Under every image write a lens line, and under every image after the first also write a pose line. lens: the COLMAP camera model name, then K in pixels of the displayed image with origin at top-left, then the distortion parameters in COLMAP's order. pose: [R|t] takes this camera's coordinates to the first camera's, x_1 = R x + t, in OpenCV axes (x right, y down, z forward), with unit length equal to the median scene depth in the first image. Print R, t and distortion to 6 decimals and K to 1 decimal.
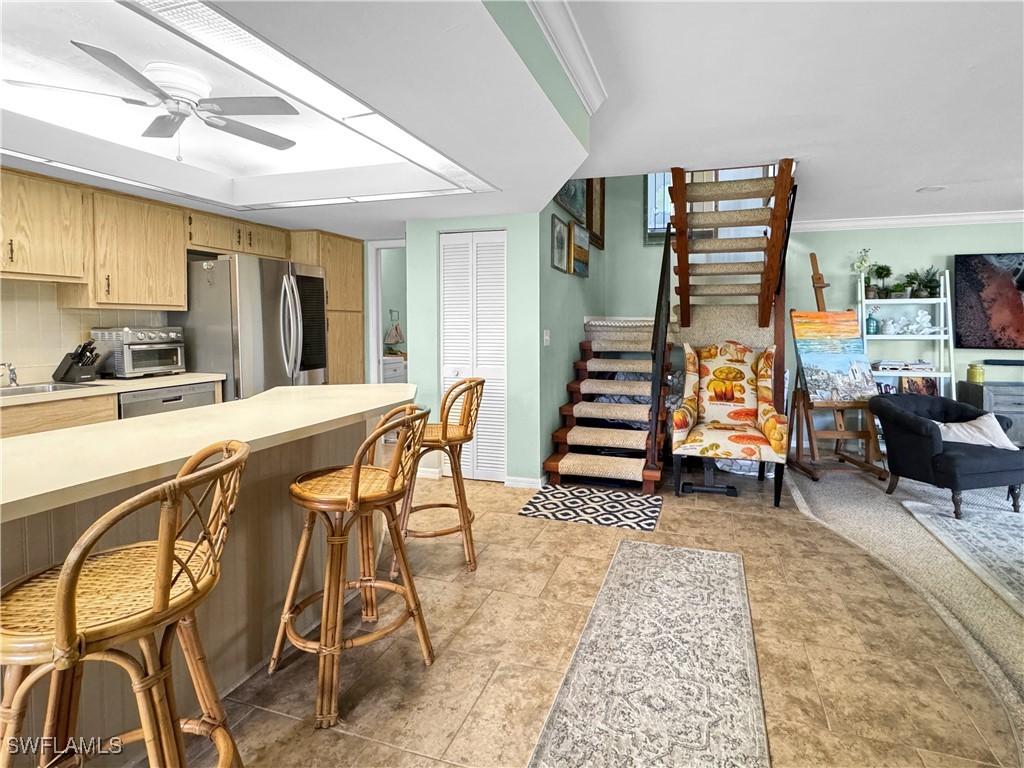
lens RADIAL K [[495.9, 0, 557.1], [0, 495.9, 340.5], [0, 0, 1]] dist [-0.004760, -0.000427]
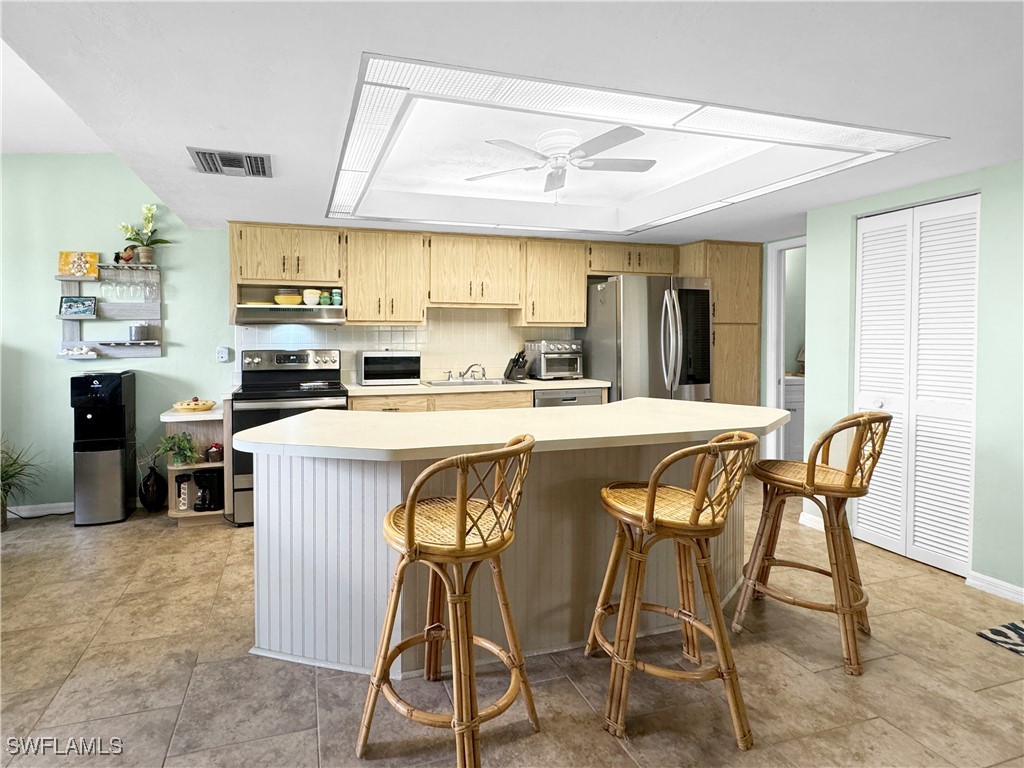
lens RADIAL K [[496.5, 0, 430.6], [0, 496.5, 348.4], [0, 0, 1]] dist [-0.003706, -0.000440]
pose [[0.527231, 0.016428, -0.849563, 0.094182], [-0.026723, 0.999639, 0.002746, -0.001605], [0.849301, 0.021255, 0.527480, 0.063375]]
